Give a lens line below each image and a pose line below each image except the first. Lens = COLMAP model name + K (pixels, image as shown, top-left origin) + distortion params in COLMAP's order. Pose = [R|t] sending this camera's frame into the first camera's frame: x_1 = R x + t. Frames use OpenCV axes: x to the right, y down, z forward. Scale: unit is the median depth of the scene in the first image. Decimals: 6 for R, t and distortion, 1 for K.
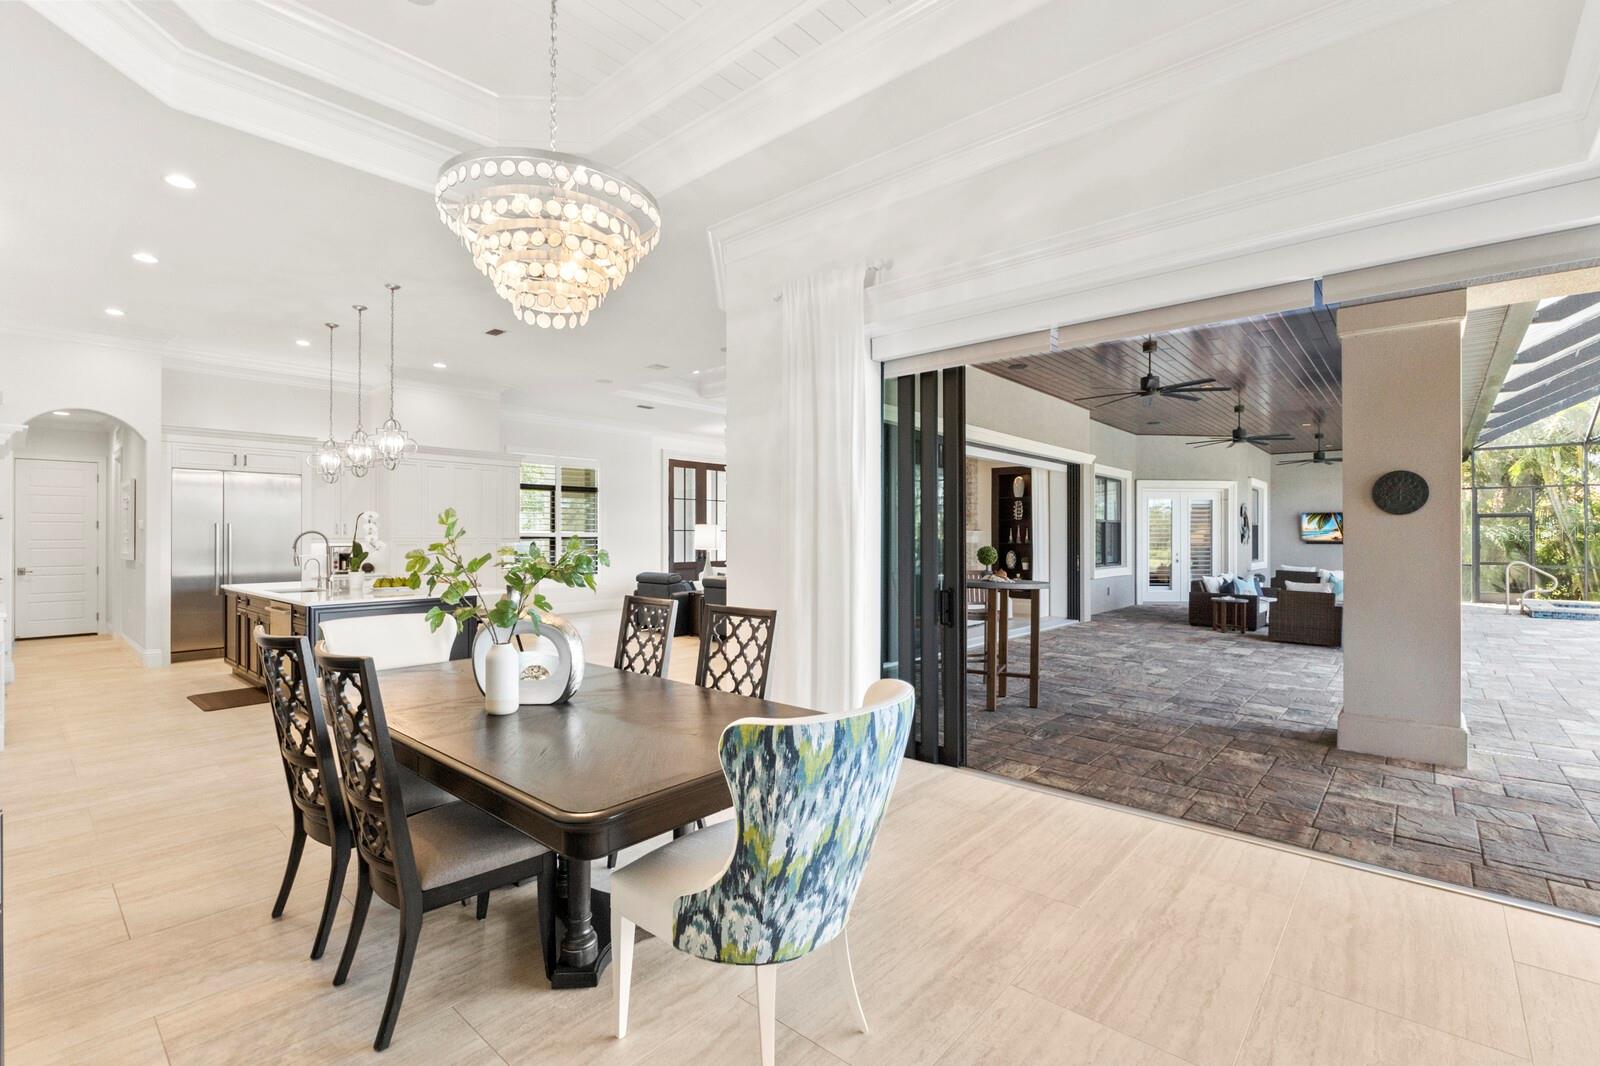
lens RADIAL K [[720.4, 0, 800.0], [0, 720.4, 533.0], [0, 0, 1]] dist [-0.001975, -0.000305]
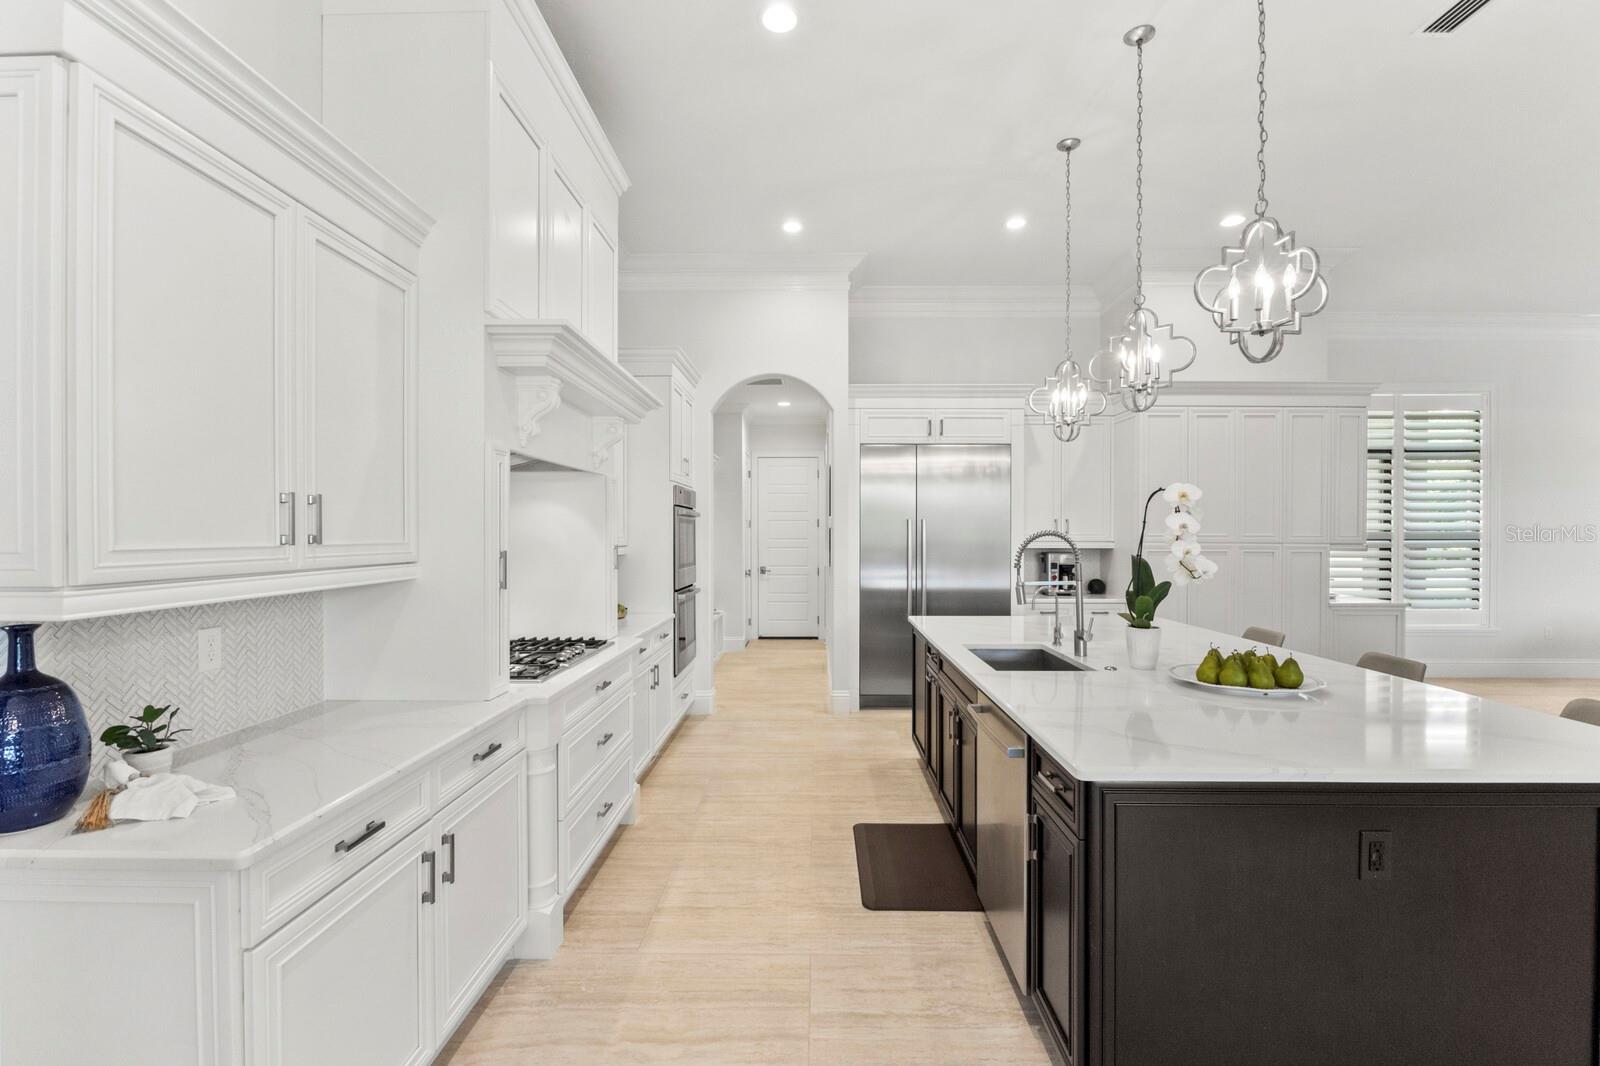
lens RADIAL K [[720.4, 0, 800.0], [0, 720.4, 533.0], [0, 0, 1]] dist [-0.001975, -0.000305]
pose [[0.649699, 0.002940, -0.760185, -0.350232], [0.001933, 0.999983, 0.005519, -0.004173], [0.760189, -0.005055, 0.649683, 0.468924]]
